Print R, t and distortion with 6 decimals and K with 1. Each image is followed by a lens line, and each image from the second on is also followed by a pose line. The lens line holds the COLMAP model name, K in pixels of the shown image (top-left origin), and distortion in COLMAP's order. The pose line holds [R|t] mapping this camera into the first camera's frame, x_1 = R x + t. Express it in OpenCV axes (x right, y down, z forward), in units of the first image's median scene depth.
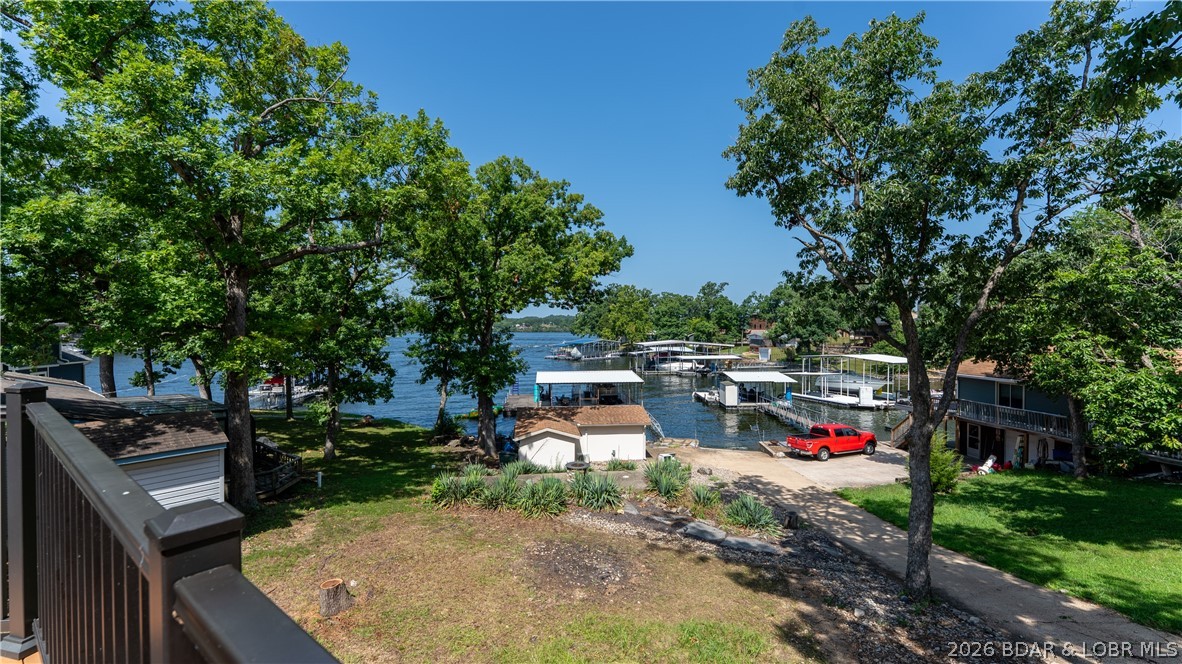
lens RADIAL K [[490.1, 0, 578.2], [0, 490.1, 333.6], [0, 0, 1]] dist [0.006363, -0.002671]
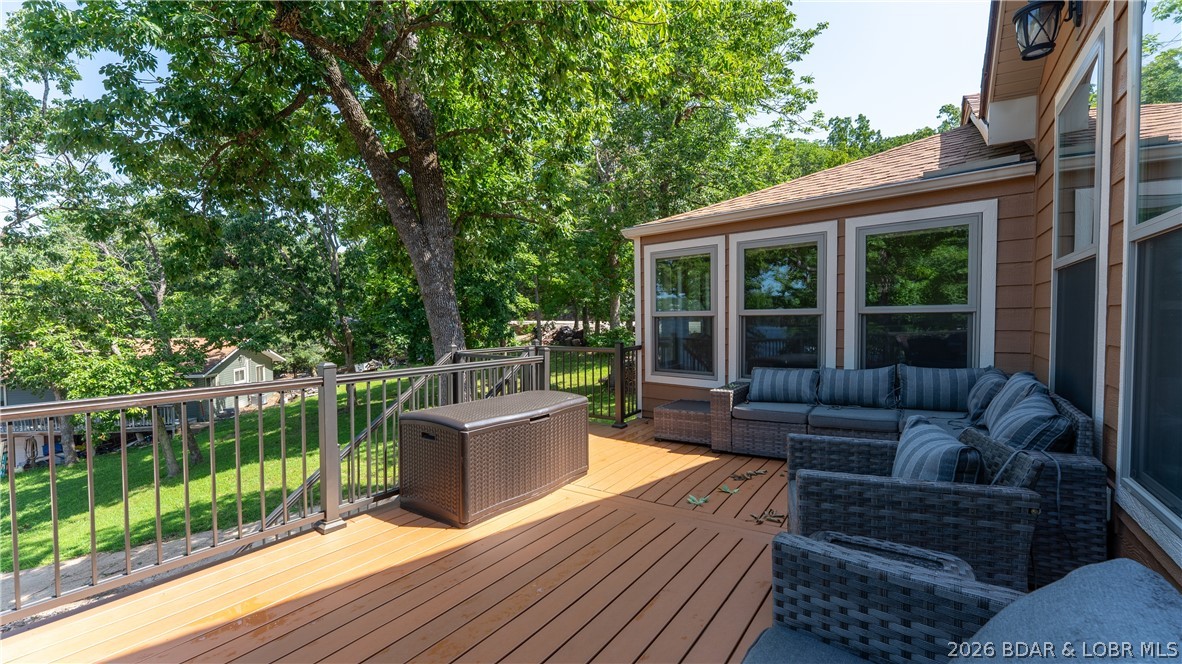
lens RADIAL K [[490.1, 0, 576.7], [0, 490.1, 338.3], [0, 0, 1]] dist [0.006363, -0.002671]
pose [[-0.028932, -0.041816, 0.998706, -0.106685], [0.020583, 0.998888, 0.042419, -0.000369], [-0.999369, 0.021783, -0.028039, -0.120439]]
